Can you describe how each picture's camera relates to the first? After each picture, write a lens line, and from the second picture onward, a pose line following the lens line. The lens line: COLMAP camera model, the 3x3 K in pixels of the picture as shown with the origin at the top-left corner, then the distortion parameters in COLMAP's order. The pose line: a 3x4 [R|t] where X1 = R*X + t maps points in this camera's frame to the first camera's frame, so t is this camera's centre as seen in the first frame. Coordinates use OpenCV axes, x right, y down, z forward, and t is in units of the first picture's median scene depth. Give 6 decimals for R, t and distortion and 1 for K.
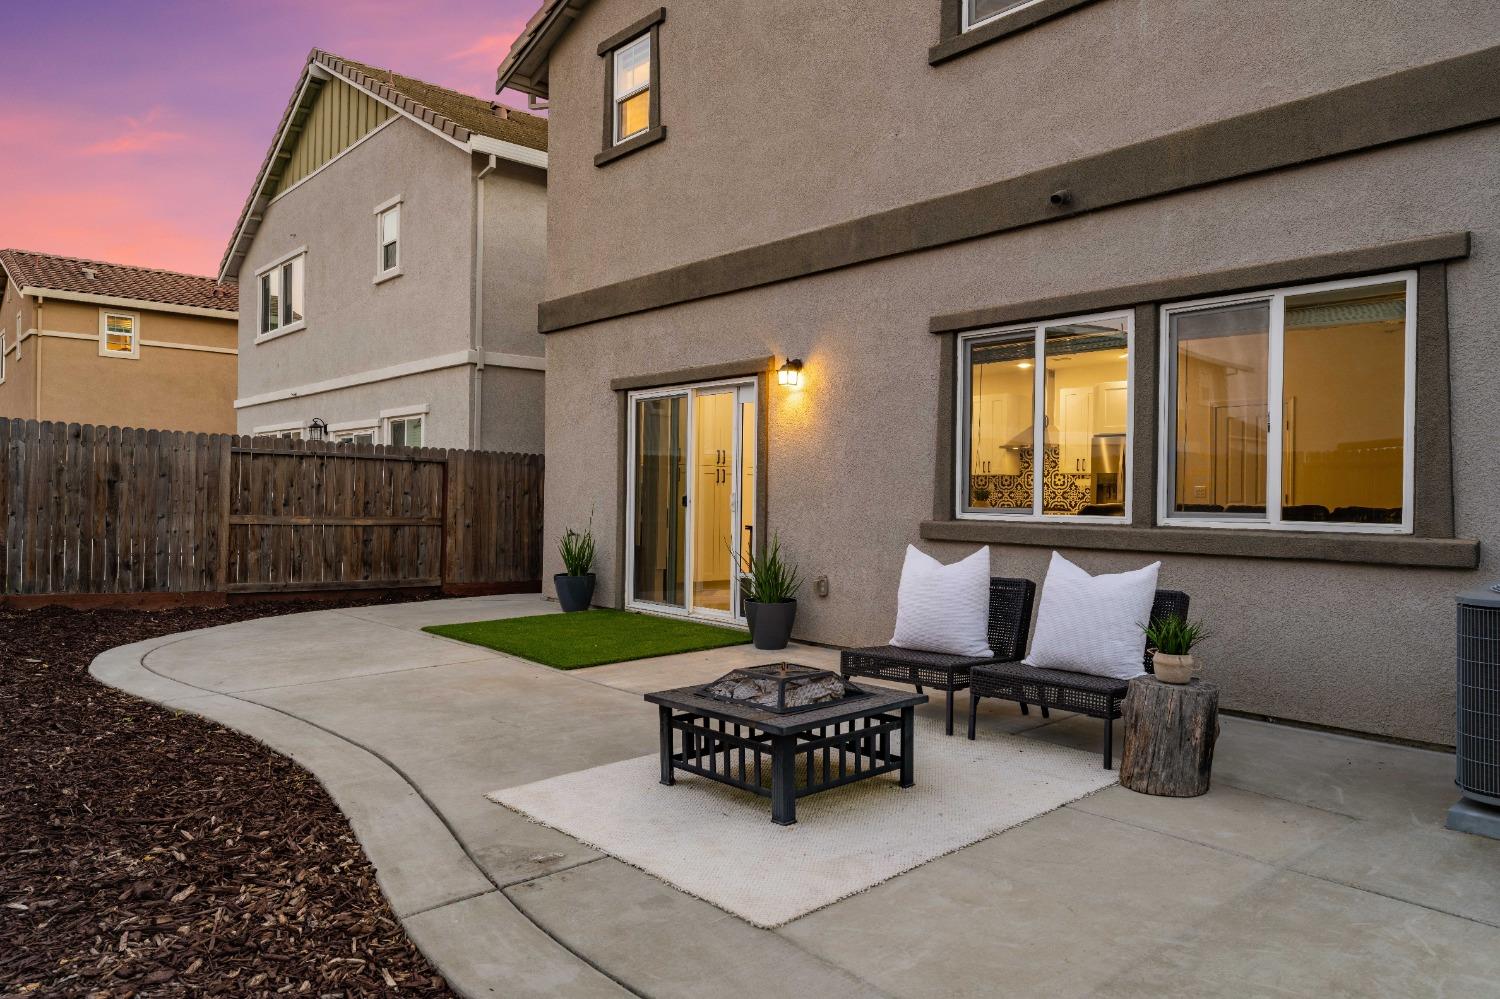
lens RADIAL K [[1005.7, 0, 750.6], [0, 1005.7, 500.1], [0, 0, 1]] dist [-0.002209, 0.006940]
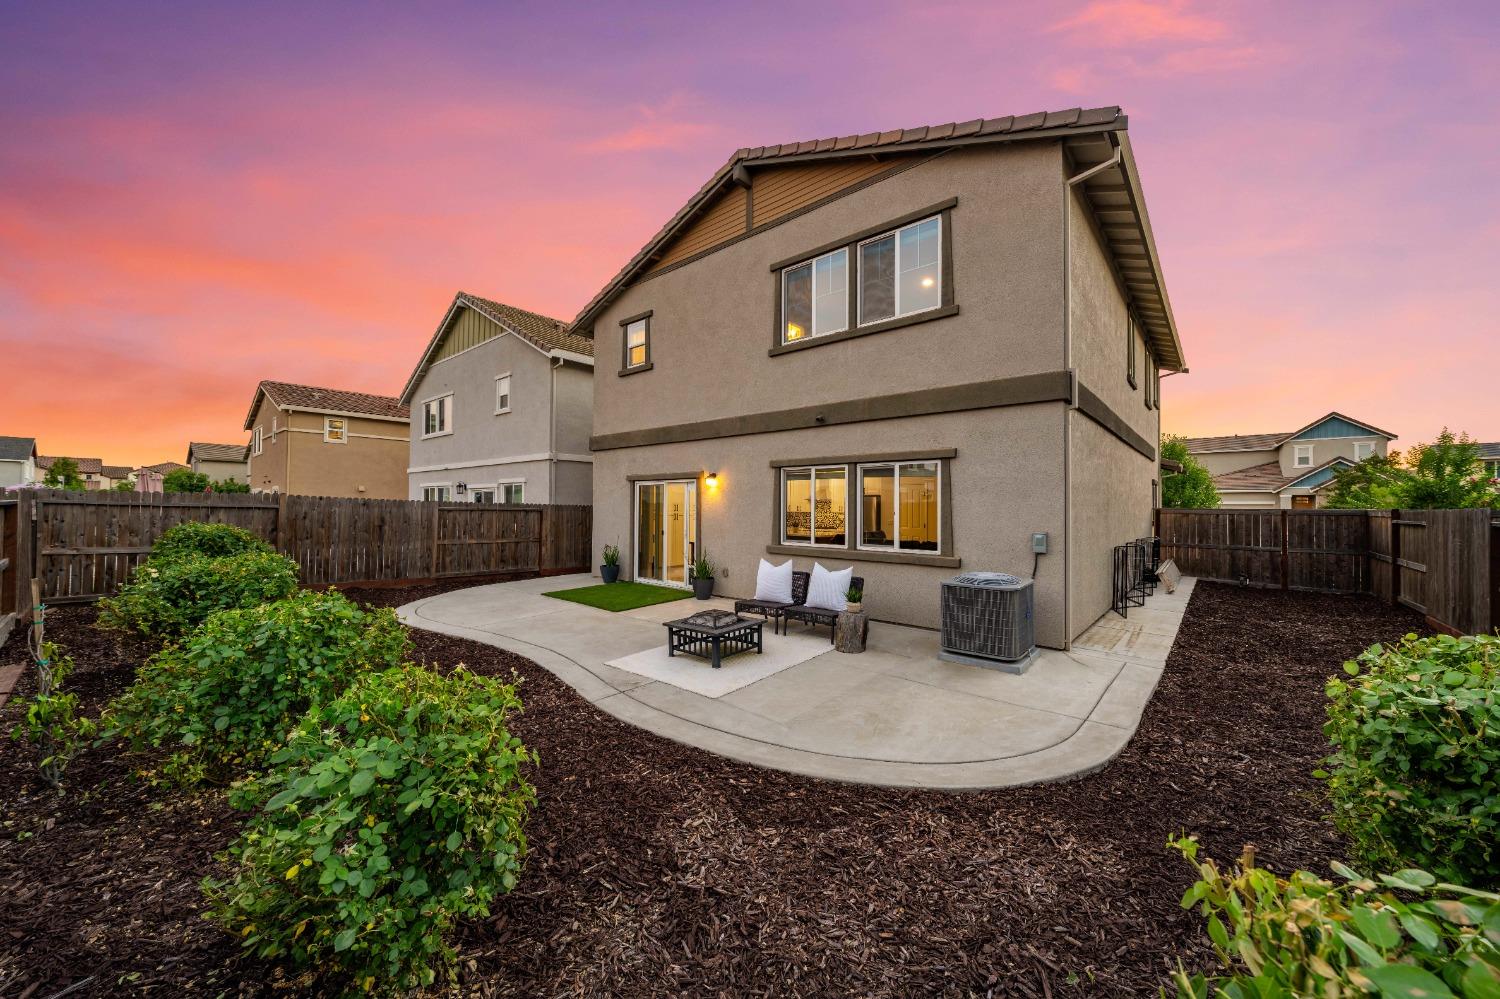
lens RADIAL K [[547.1, 0, 754.6], [0, 547.1, 499.7], [0, 0, 1]] dist [0.000466, -0.000143]
pose [[0.990806, -0.004408, 0.135216, -0.036248], [0.006492, 0.999867, -0.014978, -0.069260], [-0.135132, 0.015718, 0.990703, -0.297224]]
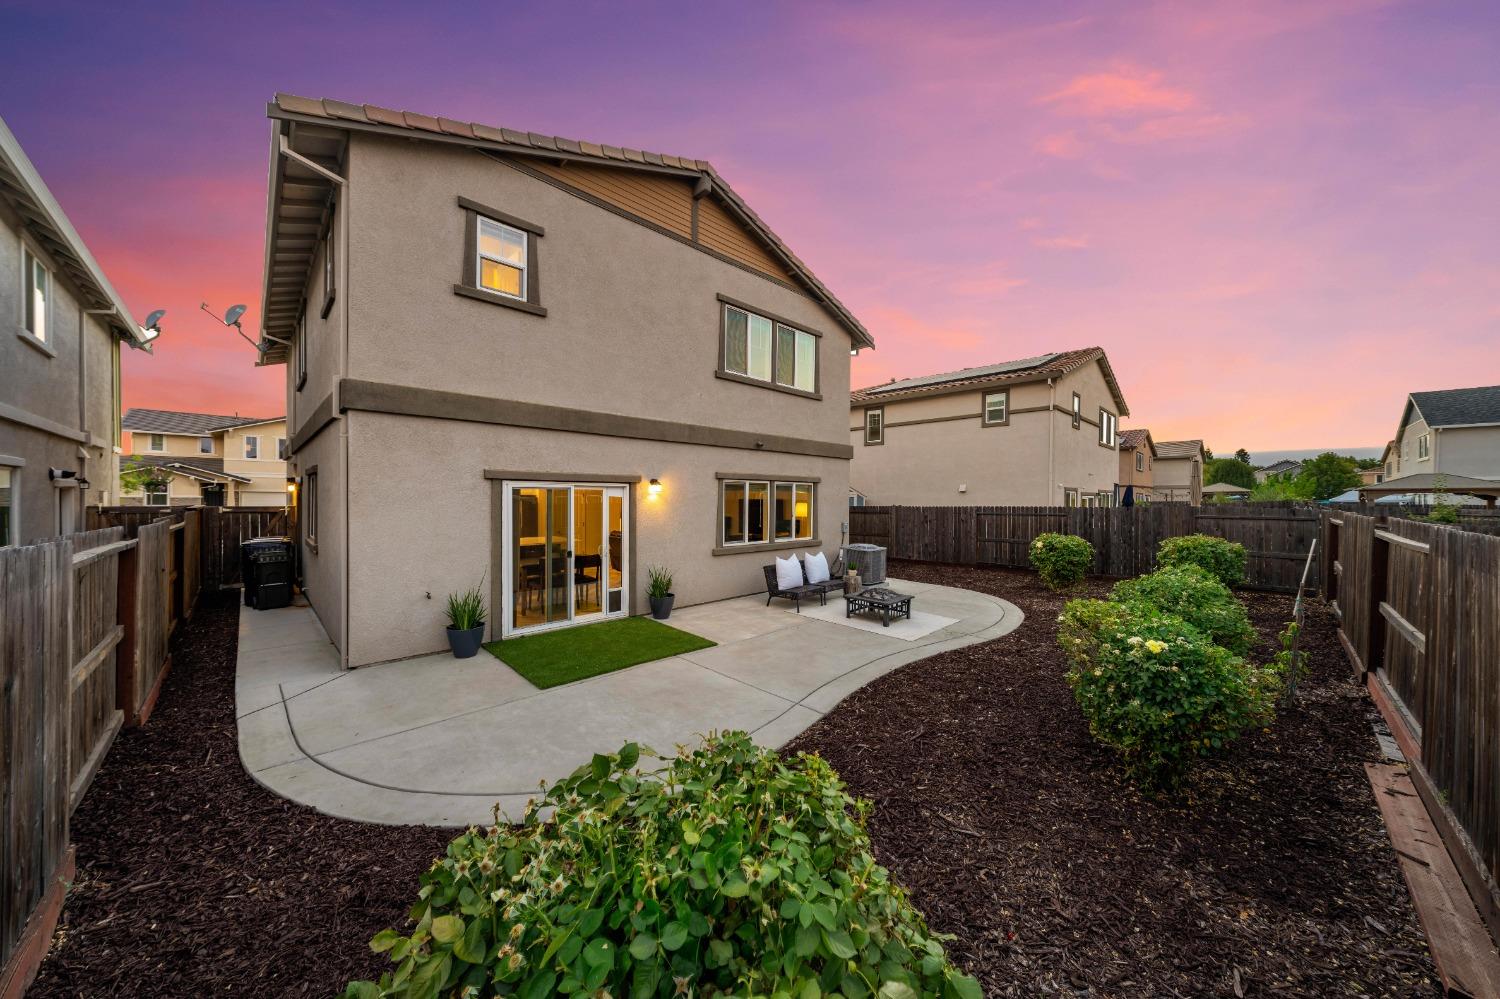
lens RADIAL K [[502.5, 0, 754.8], [0, 502.5, 507.0], [0, 0, 1]] dist [-0.002026, -0.000073]
pose [[-0.055712, -0.028087, 0.998052, -1.166237], [0.000646, 0.999603, 0.028166, -0.128810], [-0.998447, 0.002214, -0.055672, 0.982534]]
